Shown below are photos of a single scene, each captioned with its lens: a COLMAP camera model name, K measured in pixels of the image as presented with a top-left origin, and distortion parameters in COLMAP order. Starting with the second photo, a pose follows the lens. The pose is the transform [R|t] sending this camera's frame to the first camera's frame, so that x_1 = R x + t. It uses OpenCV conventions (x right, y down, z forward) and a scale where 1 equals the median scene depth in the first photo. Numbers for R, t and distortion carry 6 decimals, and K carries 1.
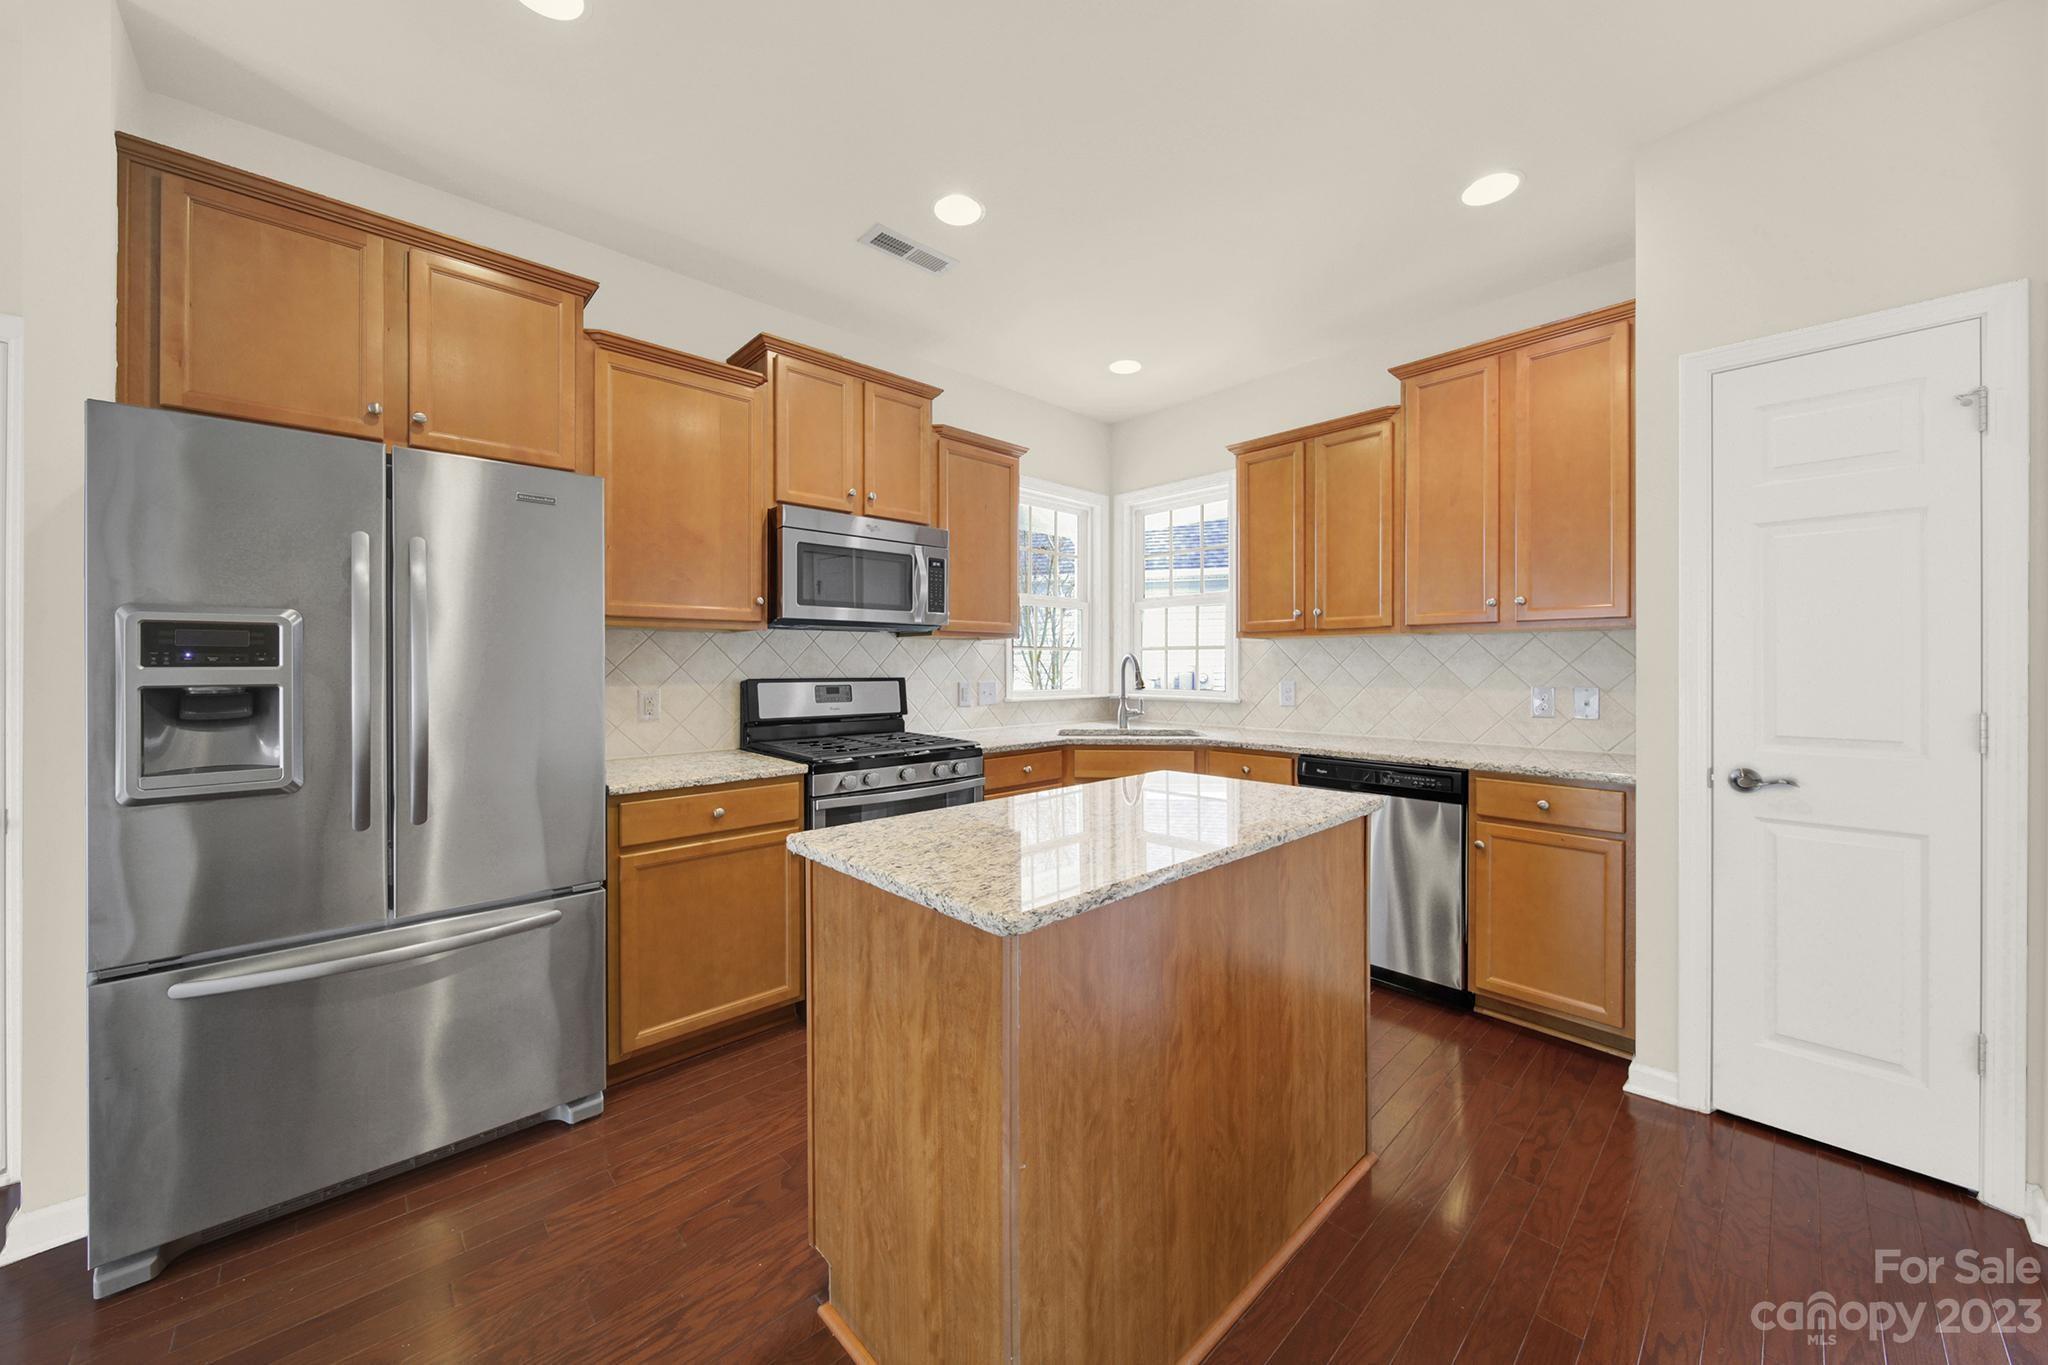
lens RADIAL K [[727.5, 0, 1022.8], [0, 727.5, 671.7], [0, 0, 1]] dist [-0.000265, -0.000116]
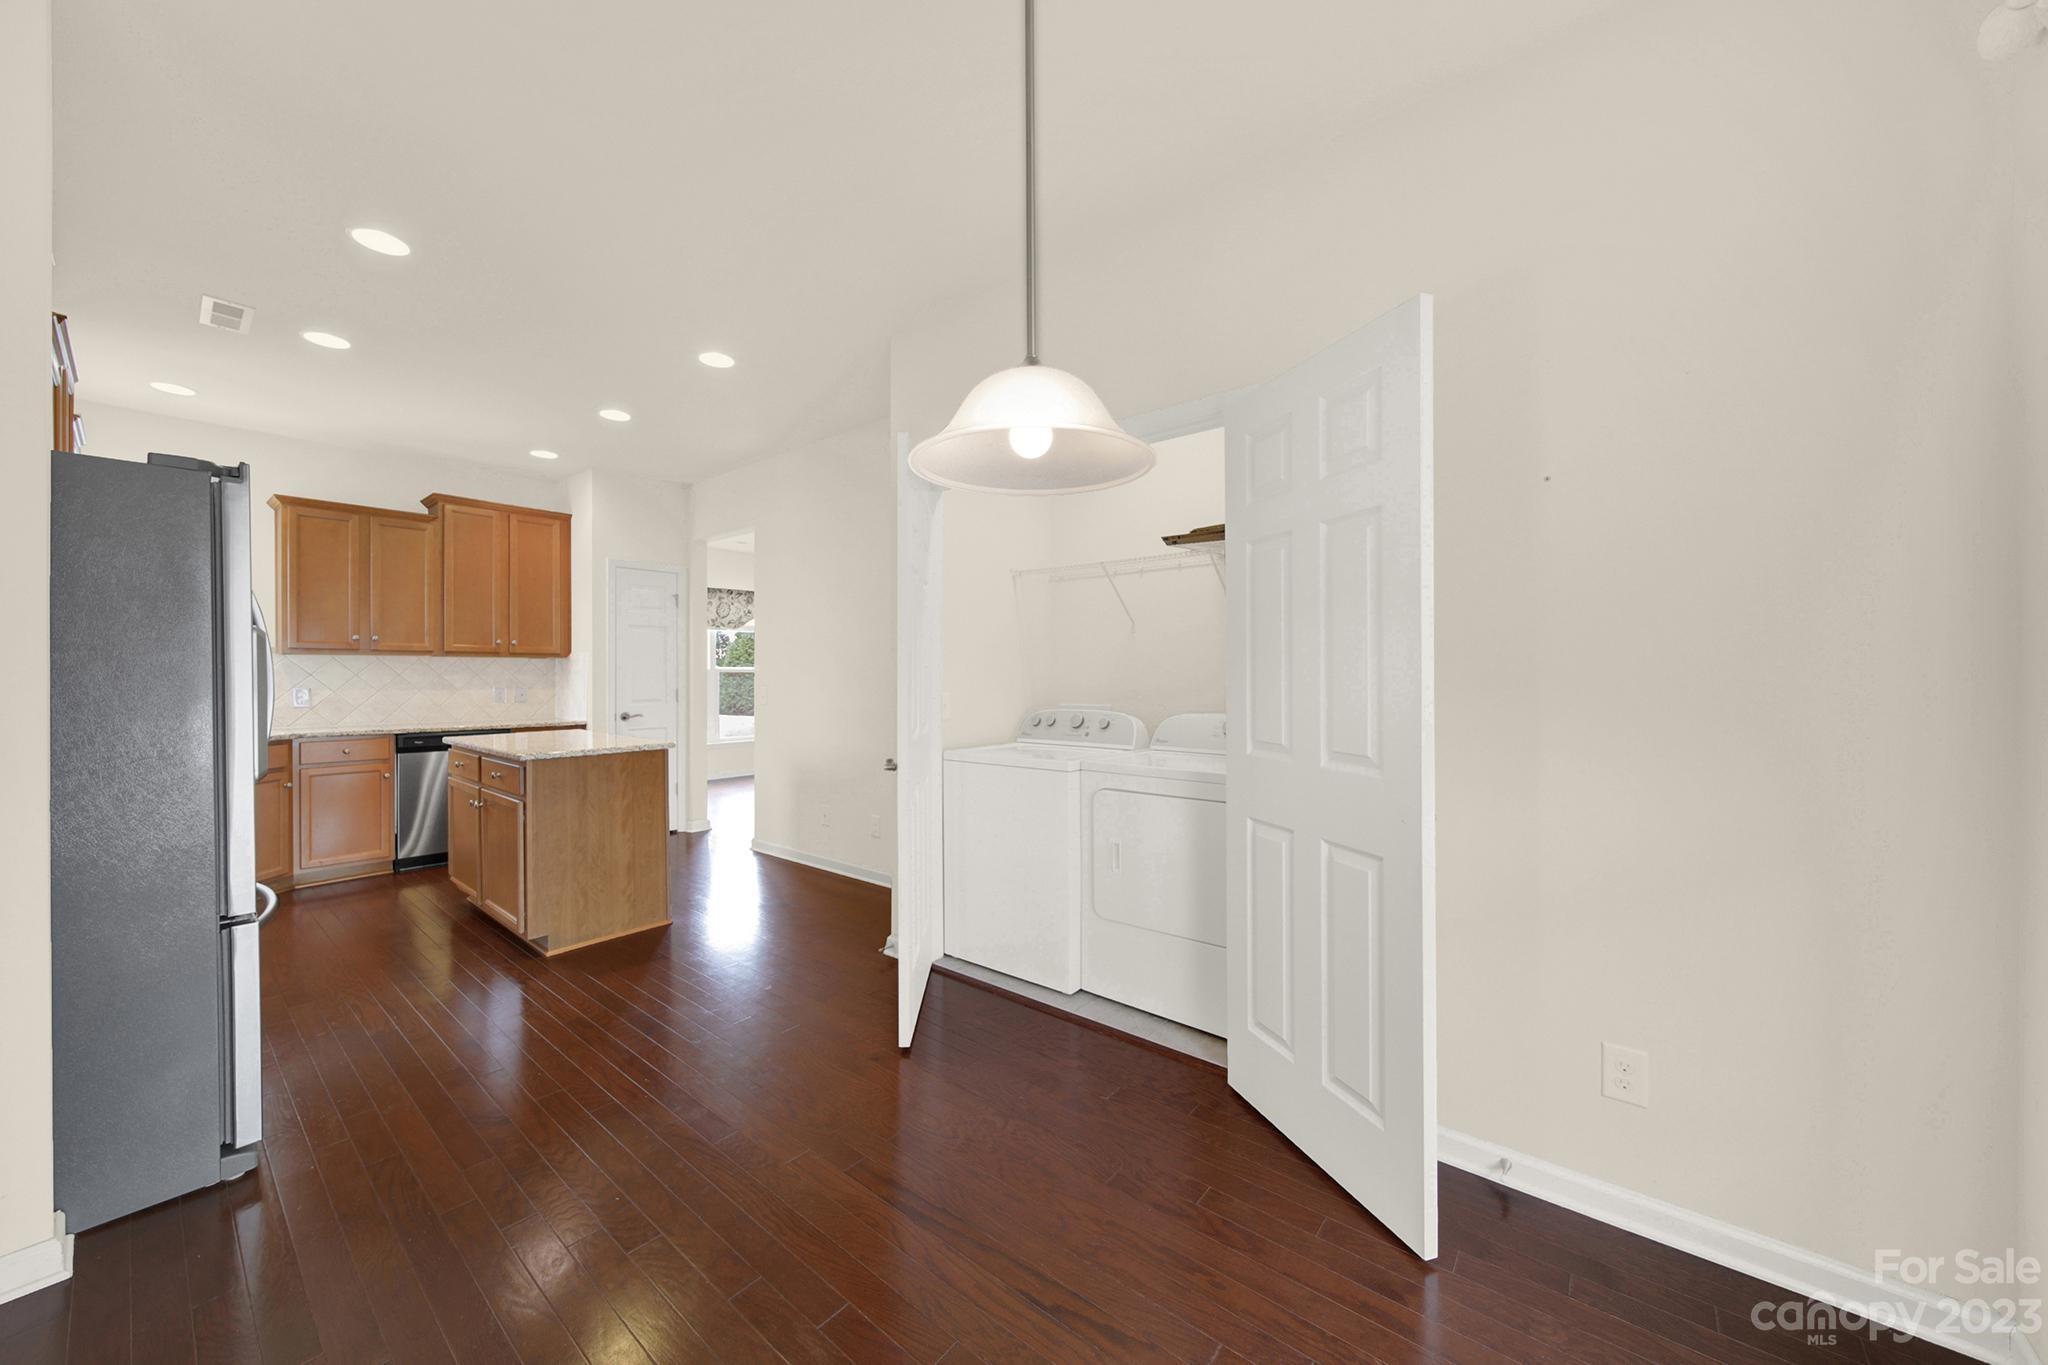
lens RADIAL K [[727.5, 0, 1022.8], [0, 727.5, 671.7], [0, 0, 1]] dist [-0.000265, -0.000116]
pose [[-0.129072, 0.002827, 0.991631, -2.059307], [0.009039, 0.999958, -0.001674, -0.003088], [-0.991594, 0.008748, -0.129092, -0.154379]]
